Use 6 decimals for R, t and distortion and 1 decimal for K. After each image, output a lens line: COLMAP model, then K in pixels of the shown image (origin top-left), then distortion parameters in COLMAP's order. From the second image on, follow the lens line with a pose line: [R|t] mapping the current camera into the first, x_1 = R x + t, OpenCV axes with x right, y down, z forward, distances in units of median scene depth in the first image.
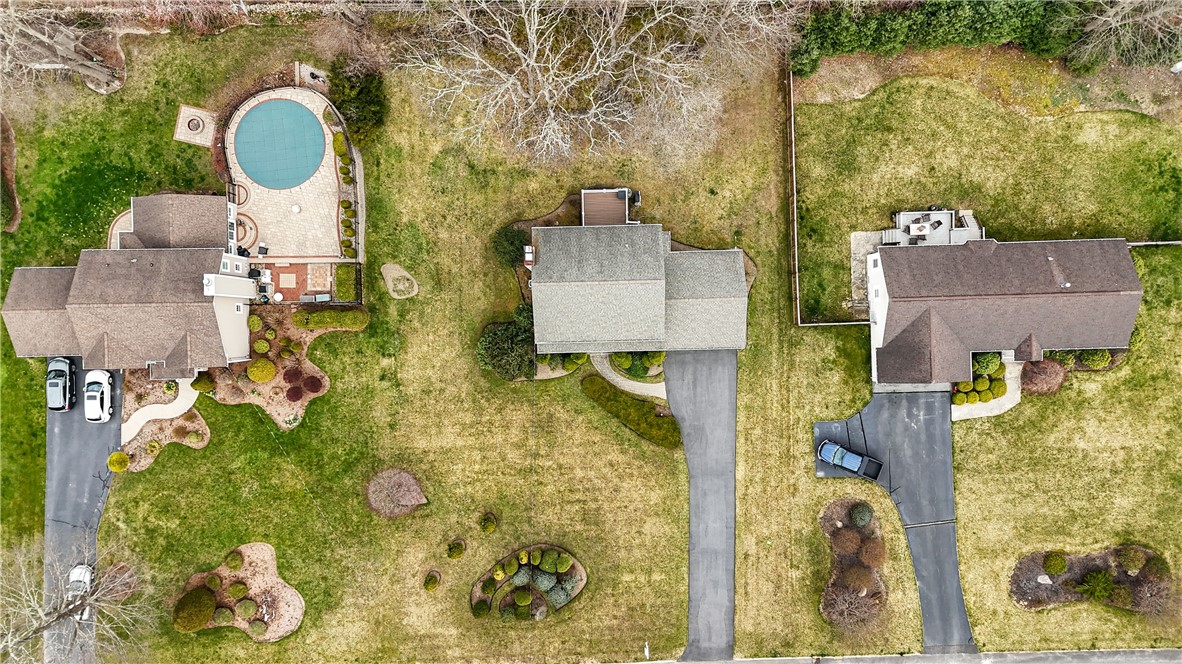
lens RADIAL K [[884.9, 0, 600.9], [0, 884.9, 336.3], [0, 0, 1]] dist [0.101986, -0.101974]
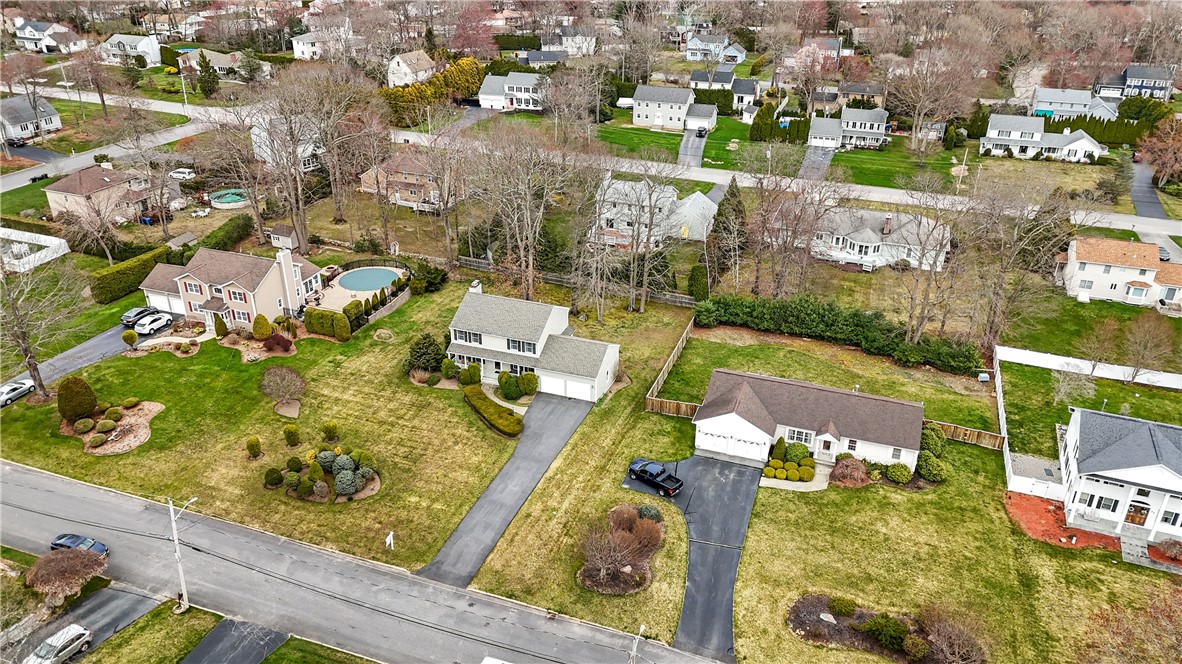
lens RADIAL K [[867.5, 0, 591.0], [0, 867.5, 332.0], [0, 0, 1]] dist [0.092743, -0.104331]
pose [[0.931893, 0.174402, -0.318055, 0.501474], [-0.362381, 0.409043, -0.837475, 0.951008], [-0.015959, 0.895694, 0.444384, 0.384656]]
